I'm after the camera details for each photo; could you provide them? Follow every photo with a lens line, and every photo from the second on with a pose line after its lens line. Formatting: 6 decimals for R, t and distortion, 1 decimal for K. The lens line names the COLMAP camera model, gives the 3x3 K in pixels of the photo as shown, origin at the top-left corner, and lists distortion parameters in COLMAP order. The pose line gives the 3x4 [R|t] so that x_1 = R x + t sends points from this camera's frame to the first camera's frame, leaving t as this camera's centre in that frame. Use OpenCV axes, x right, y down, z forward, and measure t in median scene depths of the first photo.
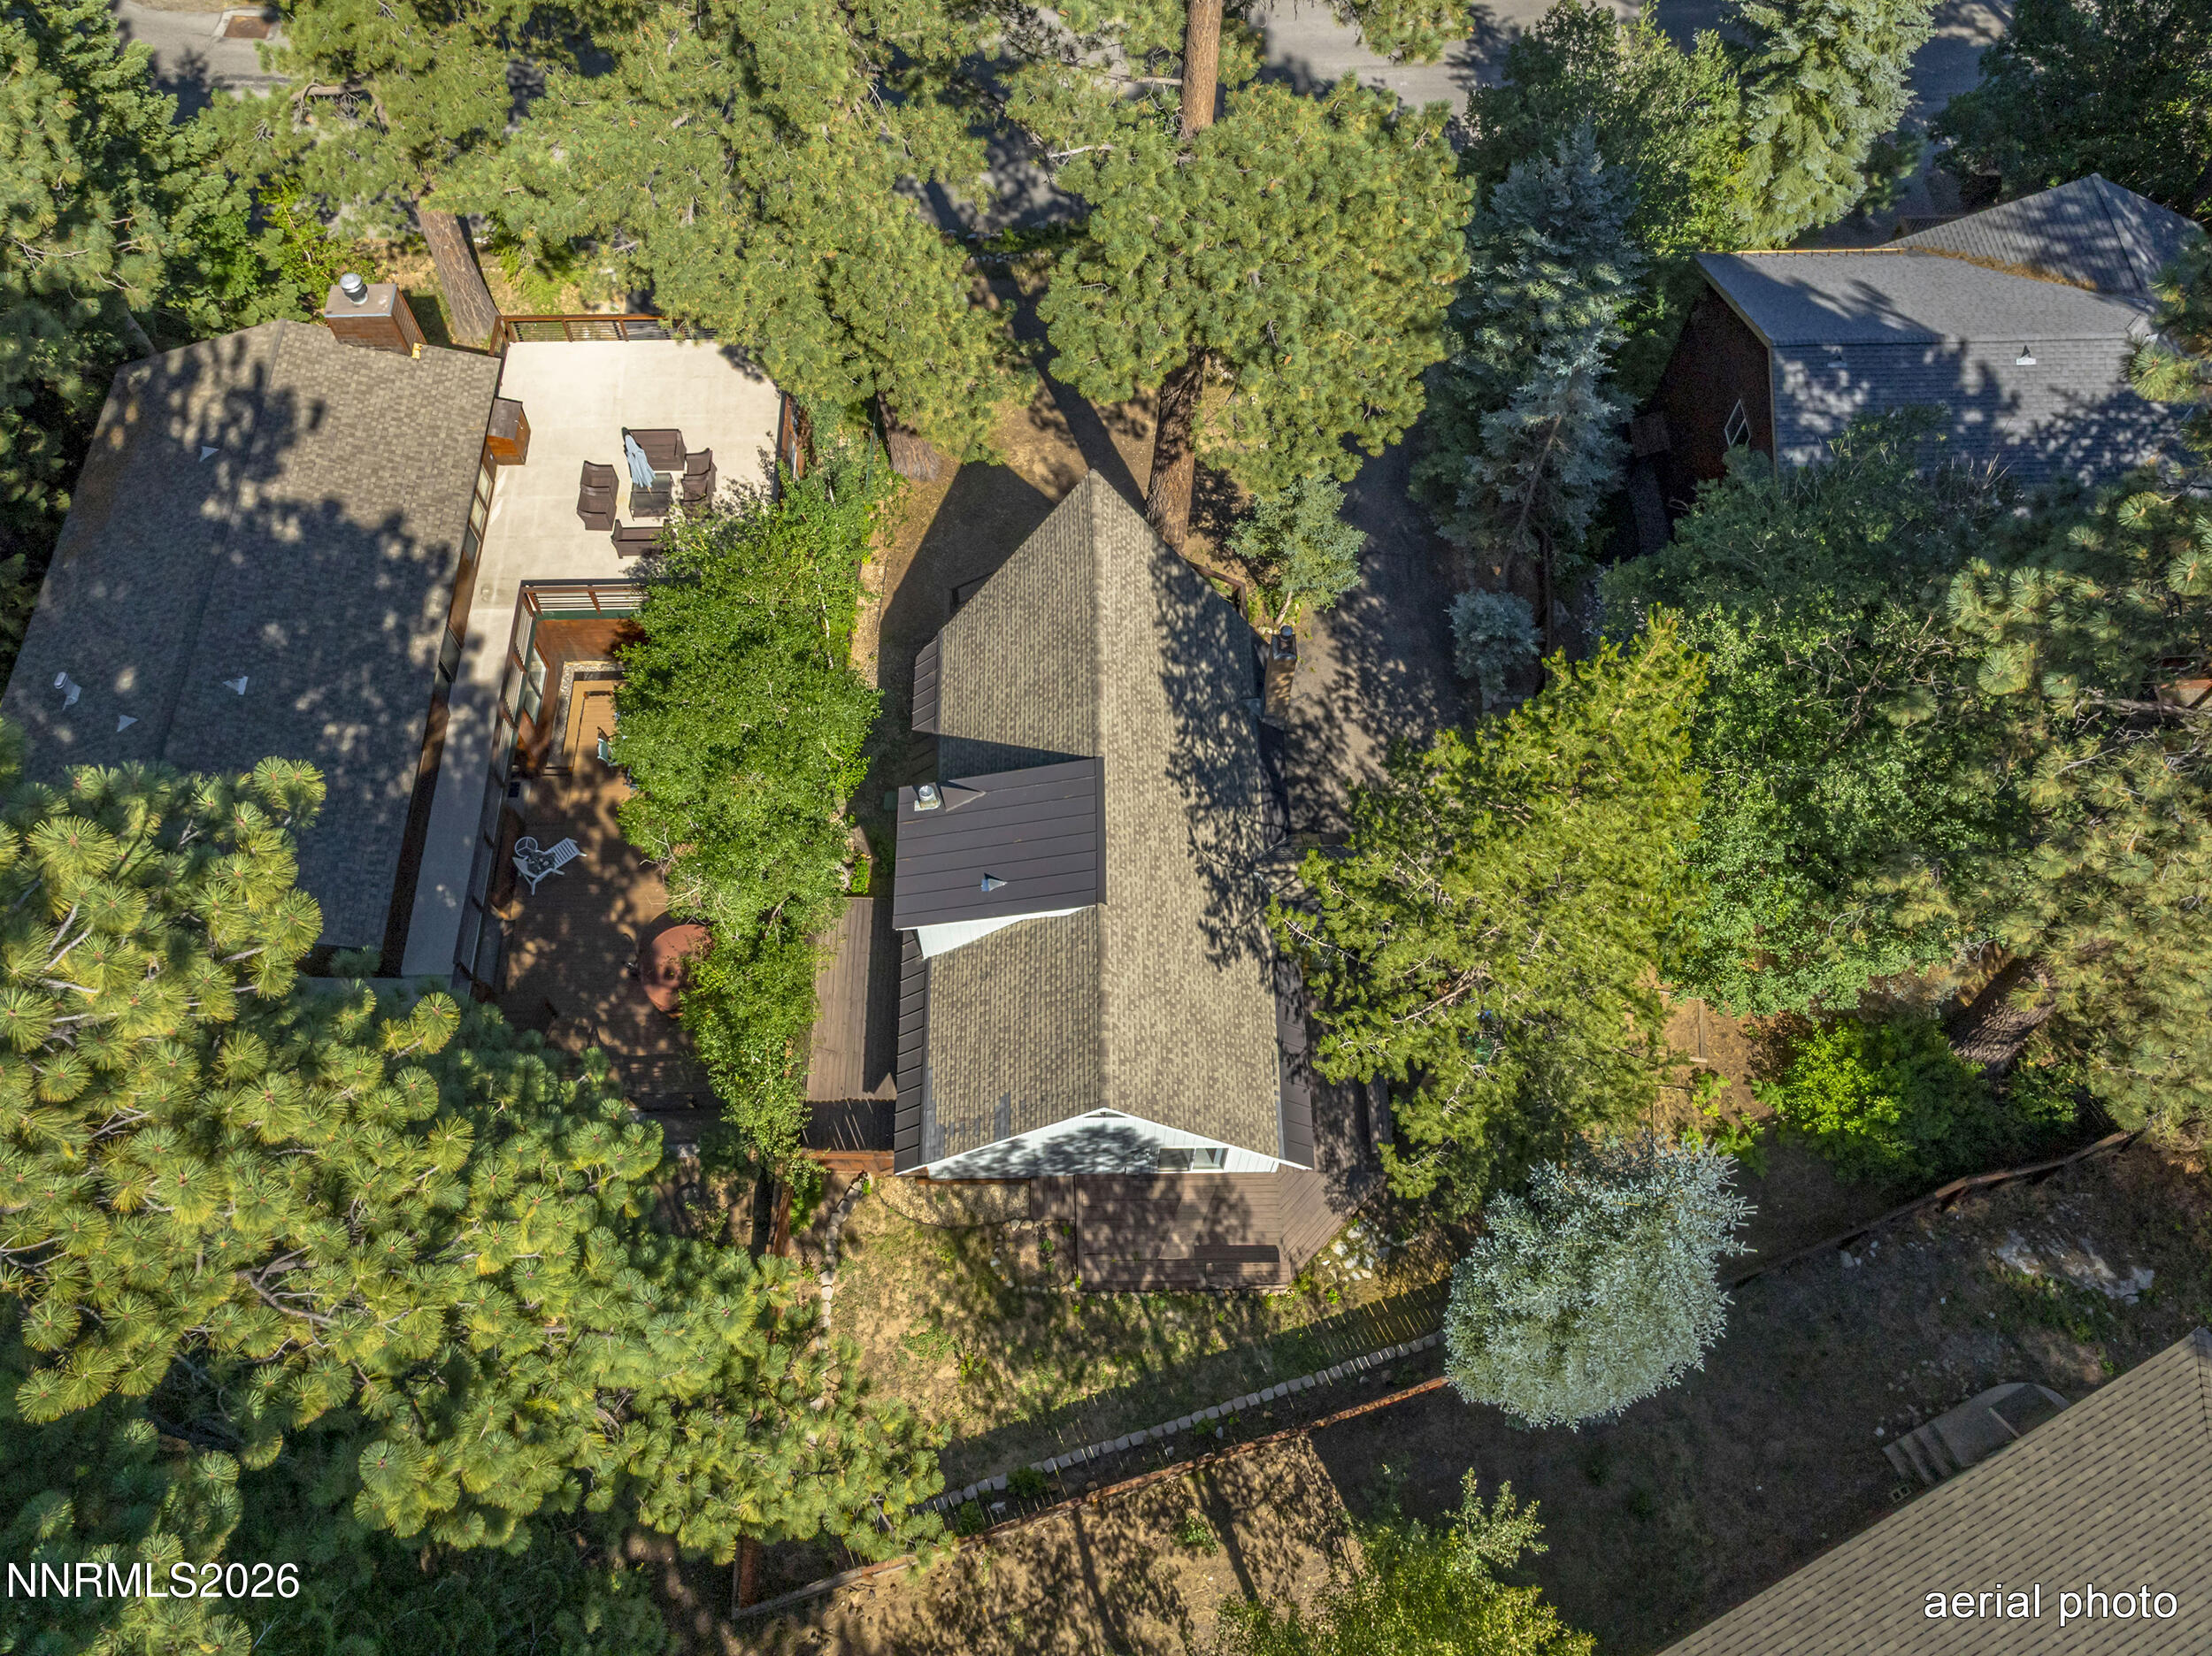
lens RADIAL K [[1538.9, 0, 1110.3], [0, 1538.9, 798.5], [0, 0, 1]] dist [0.006604, -0.050103]
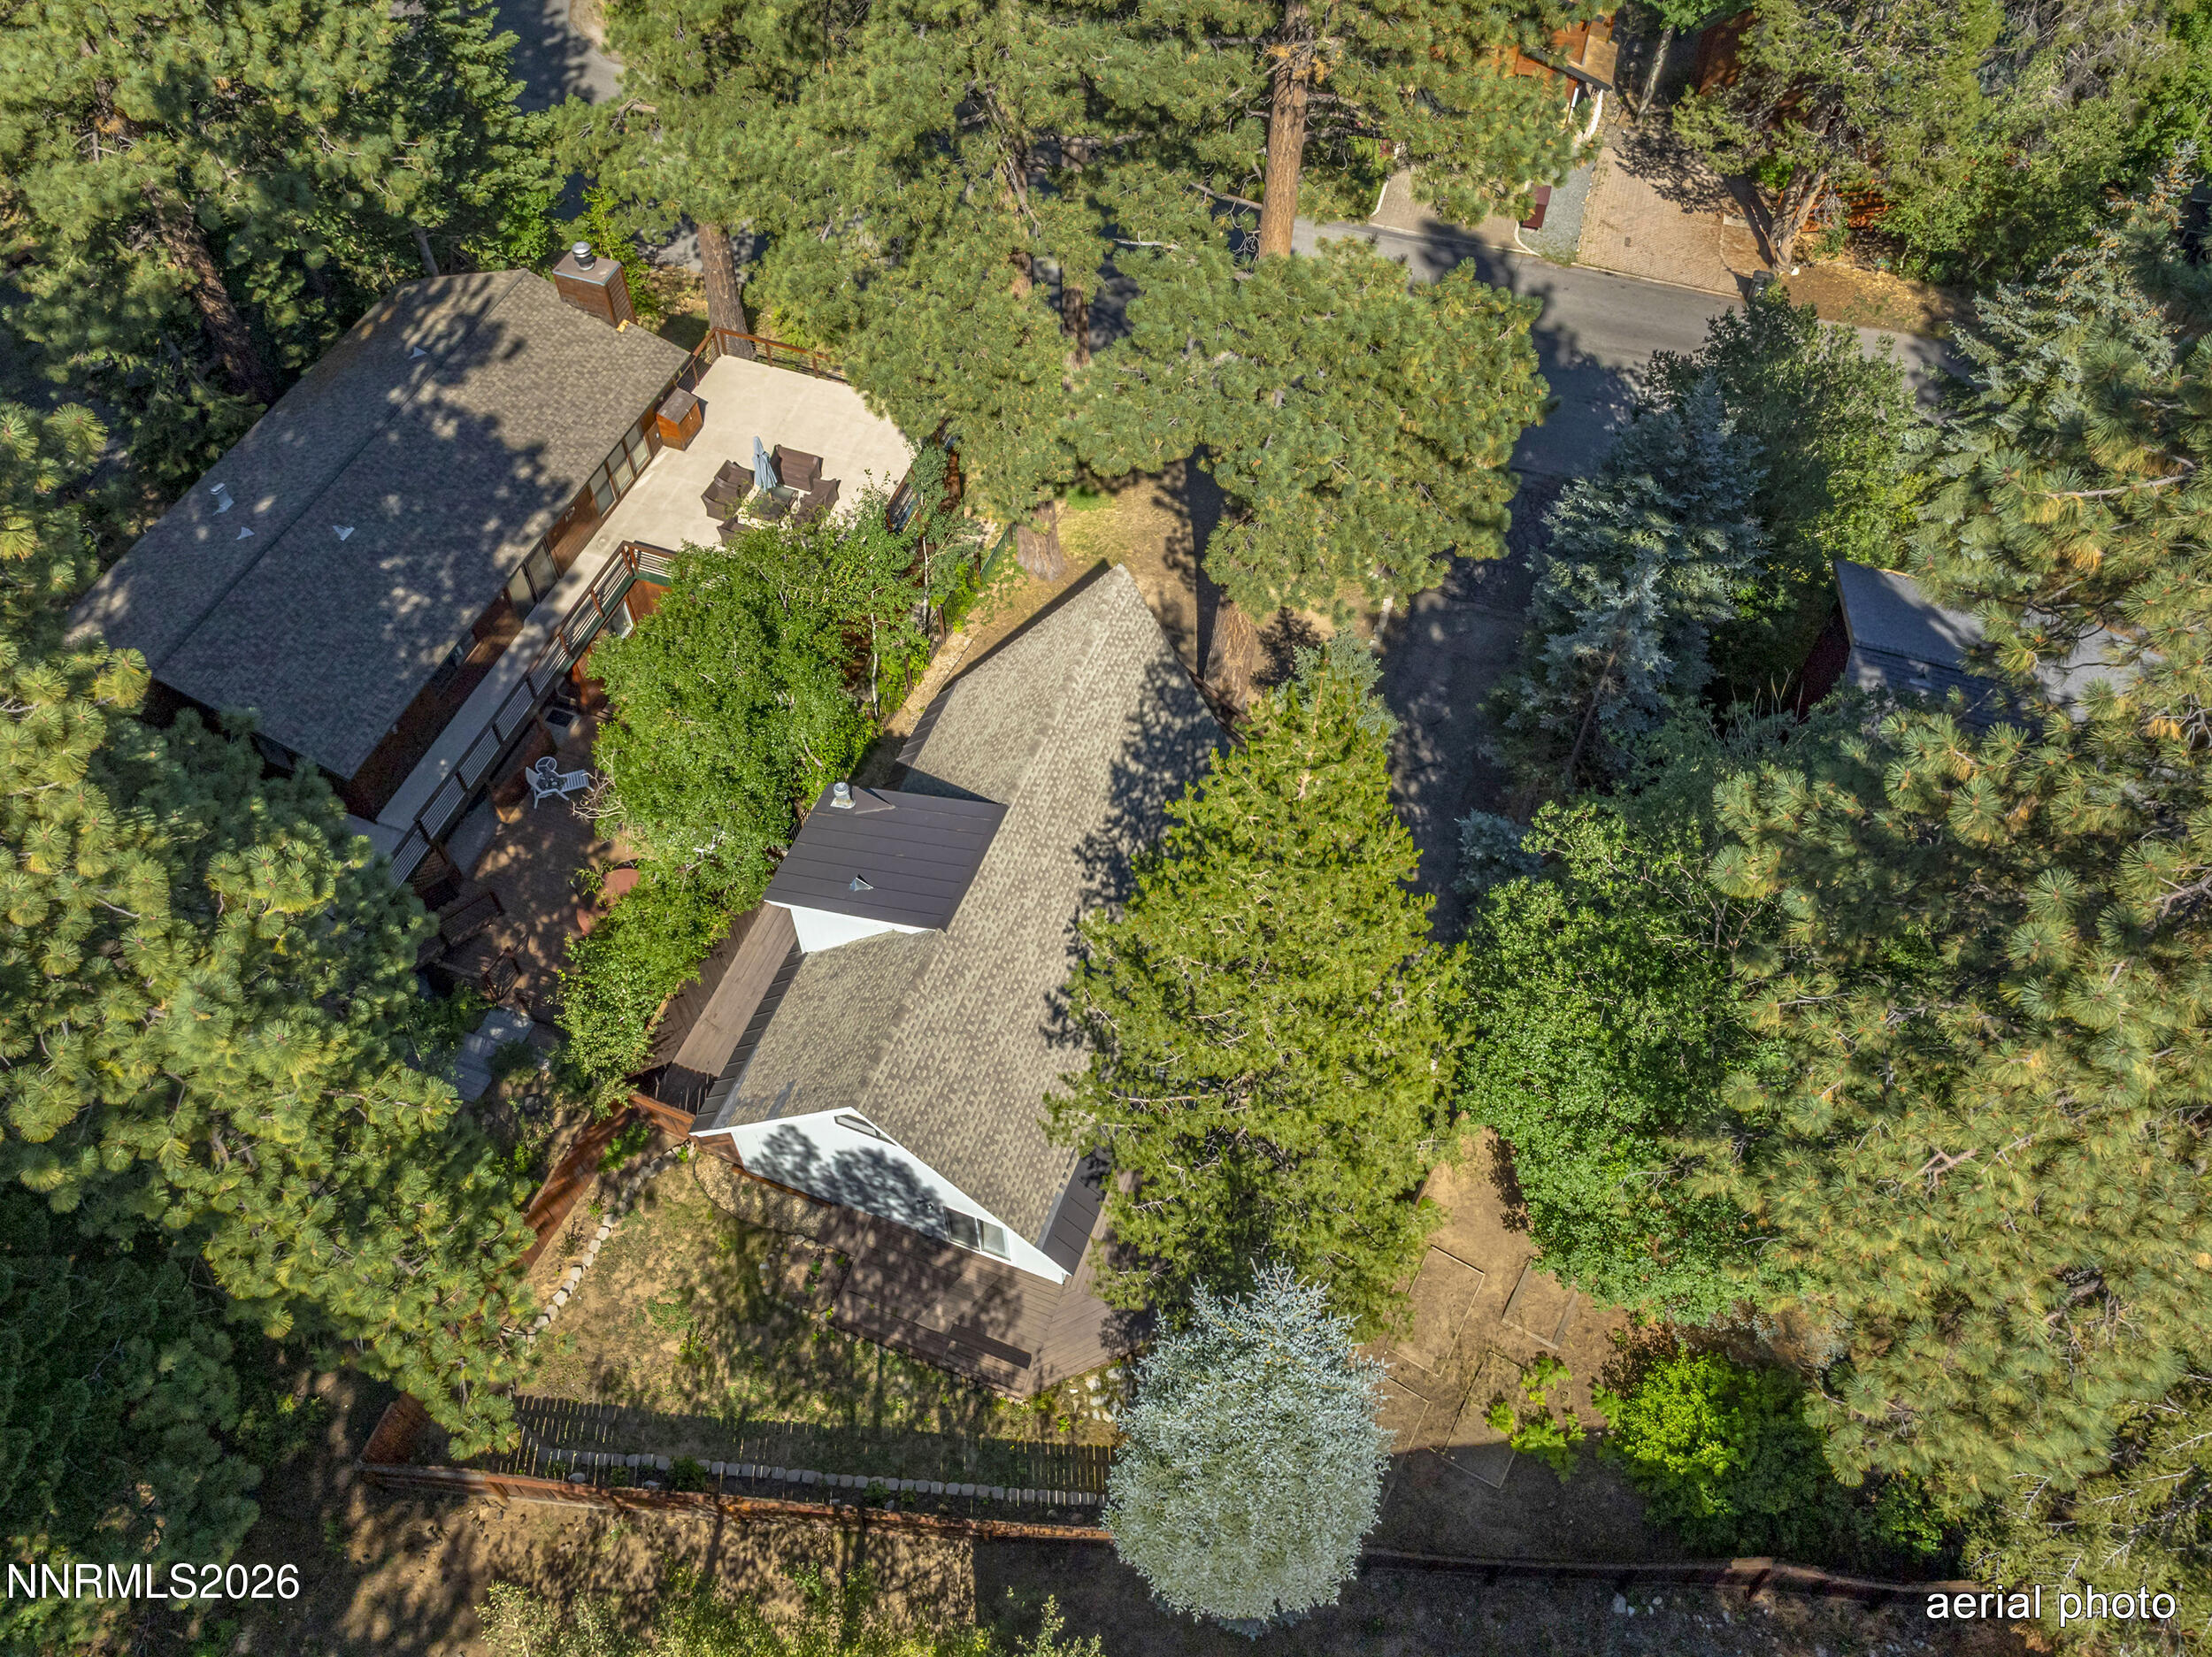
lens RADIAL K [[1536.3, 0, 1095.5], [0, 1536.3, 834.6], [0, 0, 1]] dist [-0.017894, 0.000681]
pose [[0.932526, 0.299131, -0.202275, 0.241135], [-0.323659, 0.940782, -0.100871, 0.068890], [0.160123, 0.159533, 0.974120, 0.023868]]
